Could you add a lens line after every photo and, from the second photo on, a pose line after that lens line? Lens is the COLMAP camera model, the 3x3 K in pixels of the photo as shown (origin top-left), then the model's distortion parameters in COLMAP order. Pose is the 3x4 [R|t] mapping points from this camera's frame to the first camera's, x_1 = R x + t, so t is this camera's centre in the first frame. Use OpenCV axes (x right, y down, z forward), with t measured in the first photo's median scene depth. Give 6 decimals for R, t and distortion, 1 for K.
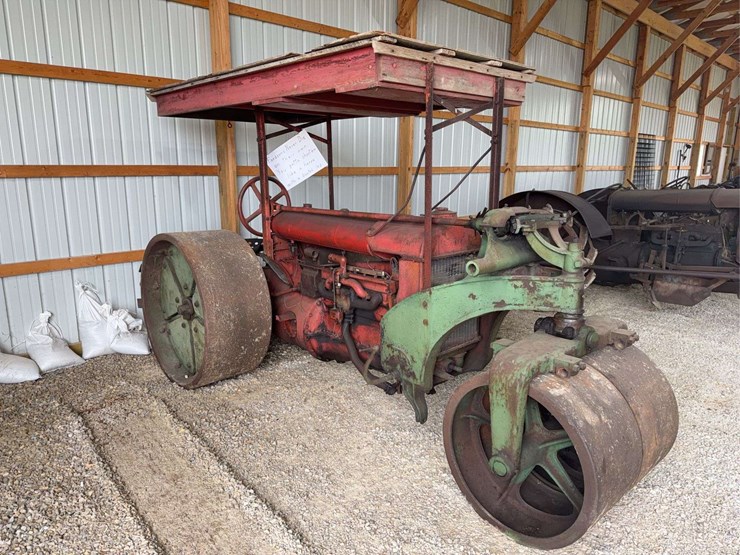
lens RADIAL K [[527.3, 0, 370.0], [0, 527.3, 277.5], [0, 0, 1]] dist [0.053412, -0.071066]
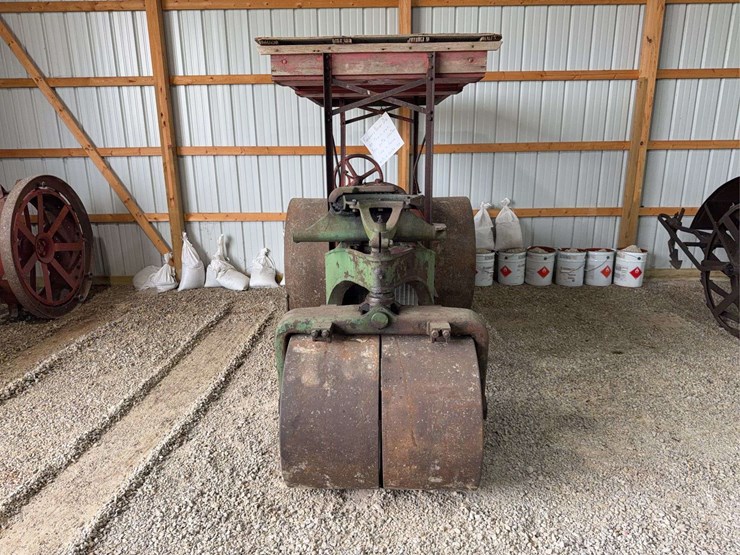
lens RADIAL K [[522.0, 0, 373.5], [0, 522.0, 280.9], [0, 0, 1]] dist [0.091978, -0.124421]
pose [[0.721314, 0.163086, -0.673133, 0.719328], [-0.128943, 0.986512, 0.100839, -0.036927], [0.680499, 0.014059, 0.732614, 0.177587]]
